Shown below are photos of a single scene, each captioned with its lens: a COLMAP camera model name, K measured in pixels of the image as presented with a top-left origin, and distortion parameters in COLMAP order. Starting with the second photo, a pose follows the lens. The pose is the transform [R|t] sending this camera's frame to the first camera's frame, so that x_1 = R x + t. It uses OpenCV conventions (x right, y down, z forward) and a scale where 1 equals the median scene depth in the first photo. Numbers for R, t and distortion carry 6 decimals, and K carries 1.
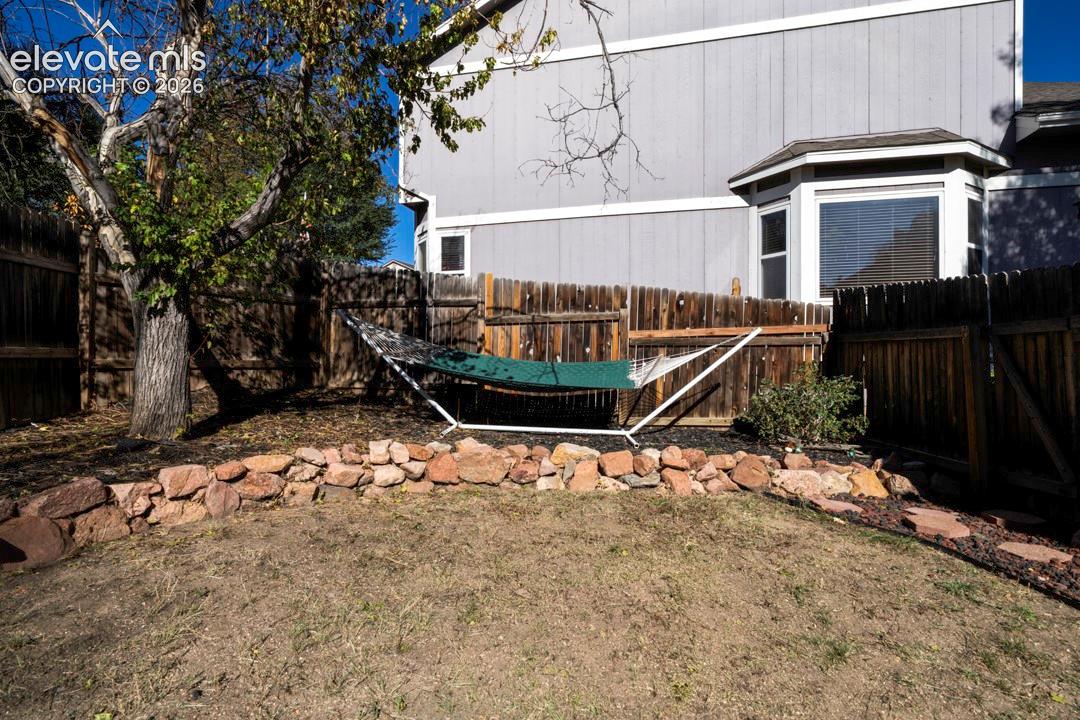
lens RADIAL K [[556.7, 0, 540.0], [0, 556.7, 360.0], [0, 0, 1]] dist [0.000000, -0.000006]
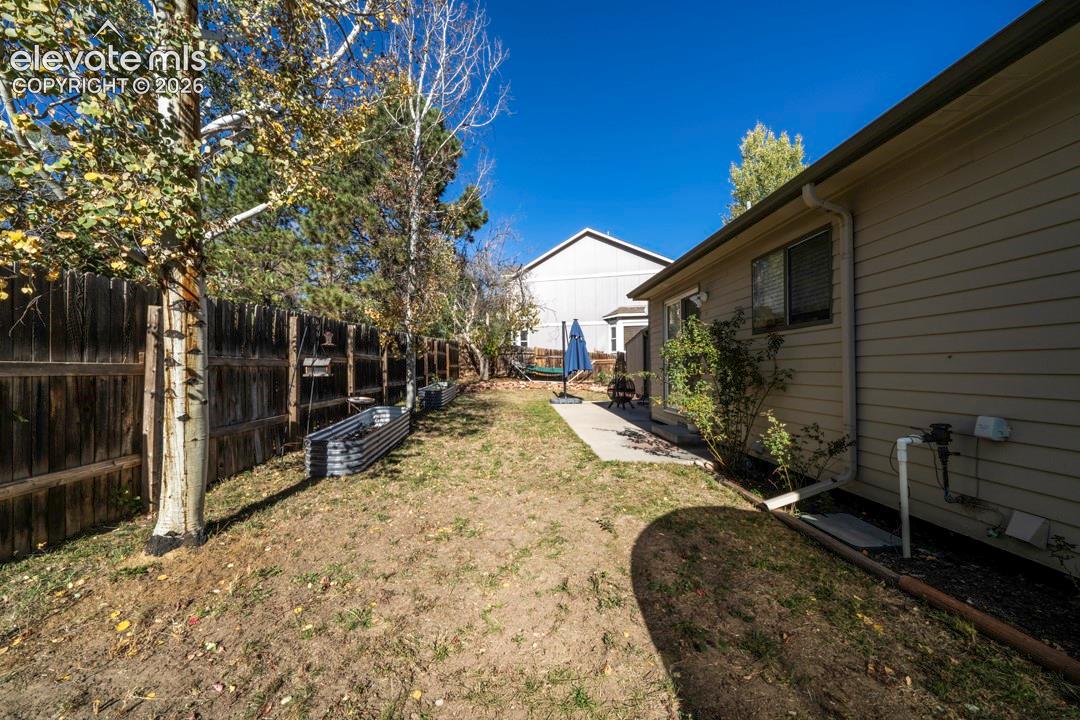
lens RADIAL K [[395.8, 0, 540.0], [0, 395.8, 360.0], [0, 0, 1]] dist [-0.000214, -0.000007]
pose [[0.998321, -0.002721, -0.057865, 0.097880], [0.002122, 0.999944, -0.010411, -0.023777], [0.057890, 0.010271, 0.998270, -1.889914]]
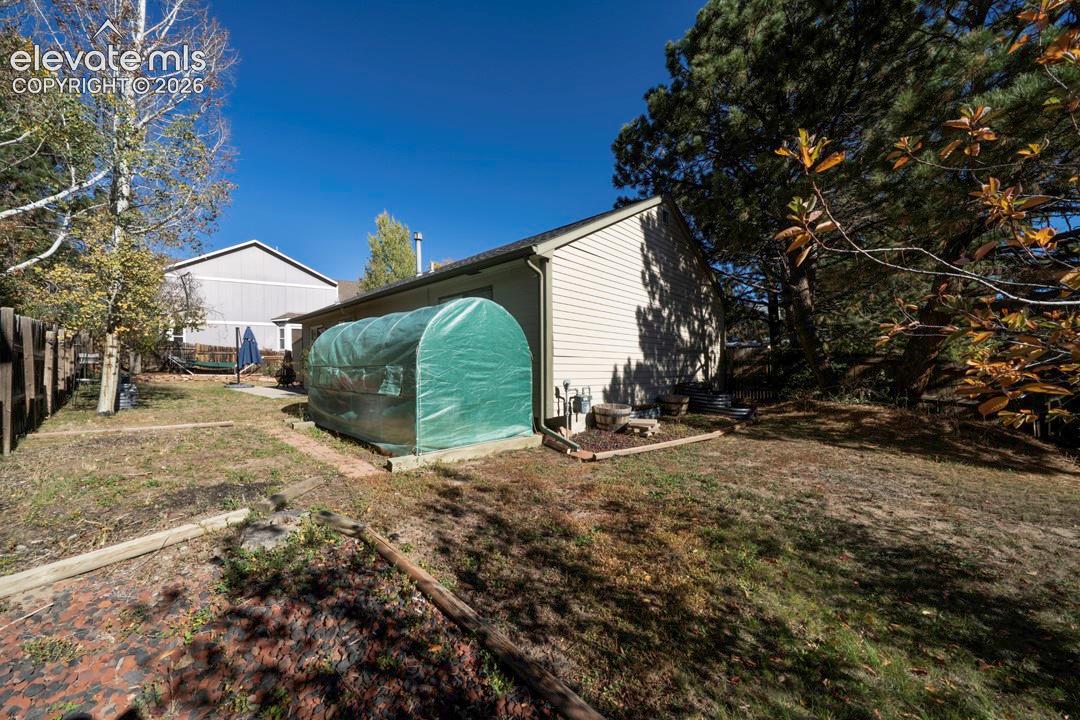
lens RADIAL K [[395.8, 0, 540.0], [0, 395.8, 360.0], [0, 0, 1]] dist [-0.000214, -0.000007]
pose [[0.766109, 0.004257, 0.642697, -0.032325], [-0.002622, 0.999990, -0.003498, -0.013567], [-0.642706, 0.000994, 0.766112, -3.113595]]
